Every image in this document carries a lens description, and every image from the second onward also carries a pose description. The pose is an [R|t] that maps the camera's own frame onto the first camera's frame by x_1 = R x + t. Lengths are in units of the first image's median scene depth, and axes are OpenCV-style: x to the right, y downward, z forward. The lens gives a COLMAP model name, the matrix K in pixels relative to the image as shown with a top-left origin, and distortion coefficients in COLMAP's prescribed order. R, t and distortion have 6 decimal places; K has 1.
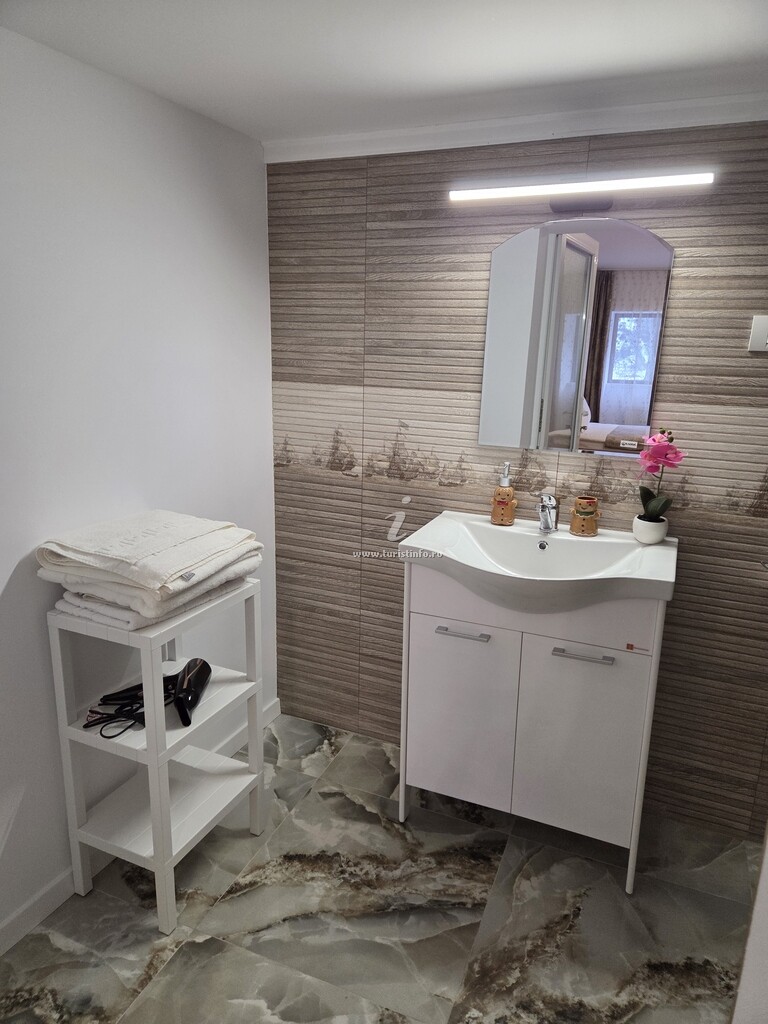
lens RADIAL K [[664.5, 0, 384.0], [0, 664.5, 512.0], [0, 0, 1]] dist [0.043052, -0.002142]
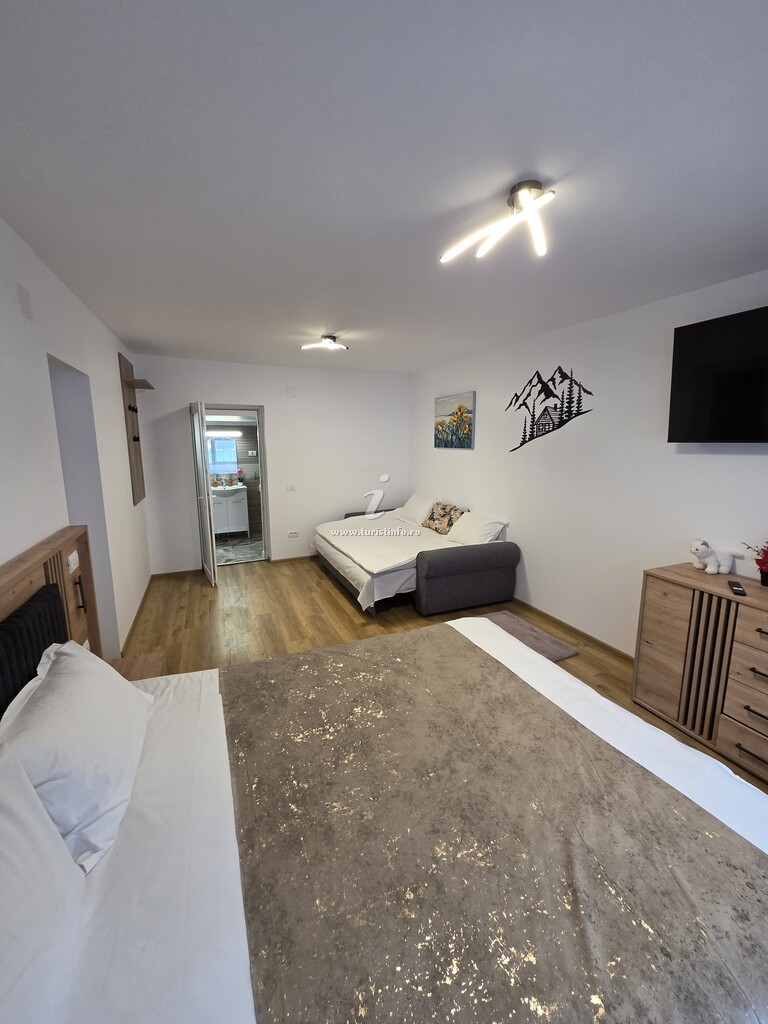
lens RADIAL K [[415.4, 0, 384.0], [0, 415.4, 512.0], [0, 0, 1]] dist [0.001526, -0.000389]
pose [[0.705765, -0.138519, 0.694772, -1.446617], [0.196521, 0.980491, -0.004147, 0.581634], [-0.680643, 0.139465, 0.719218, -2.781836]]
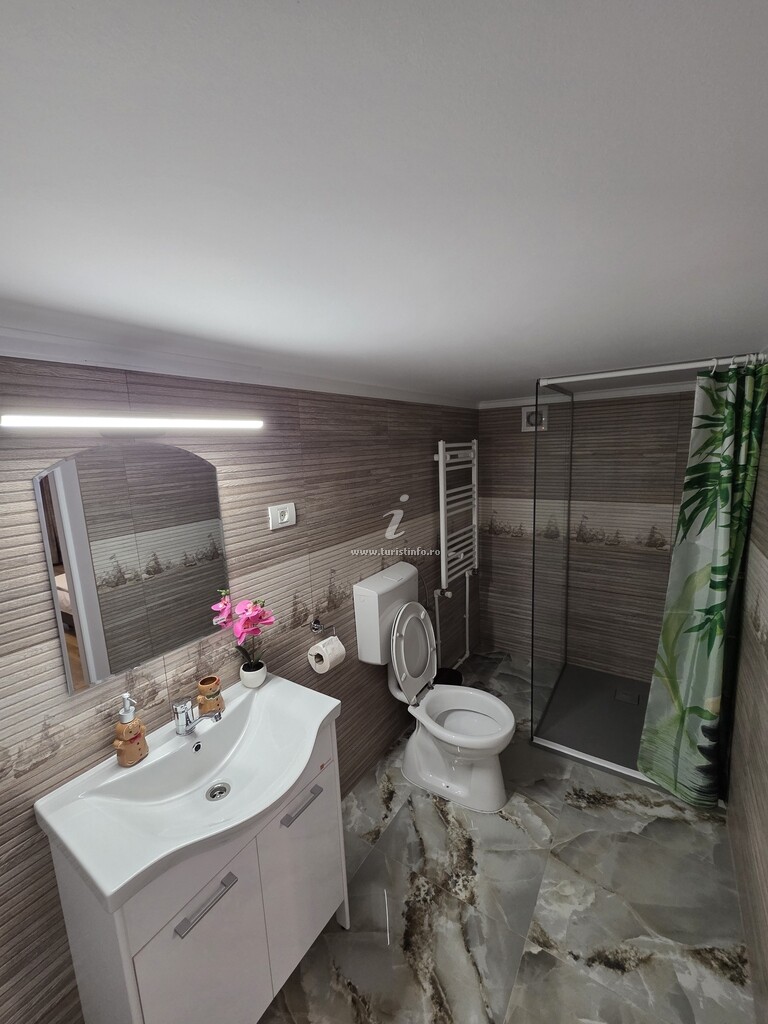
lens RADIAL K [[415.4, 0, 384.0], [0, 415.4, 512.0], [0, 0, 1]] dist [0.001526, -0.000389]
pose [[0.197967, -0.188978, 0.961819, -0.271678], [0.299281, 0.946037, 0.124277, -0.309834], [-0.933402, 0.263251, 0.243842, 0.529931]]
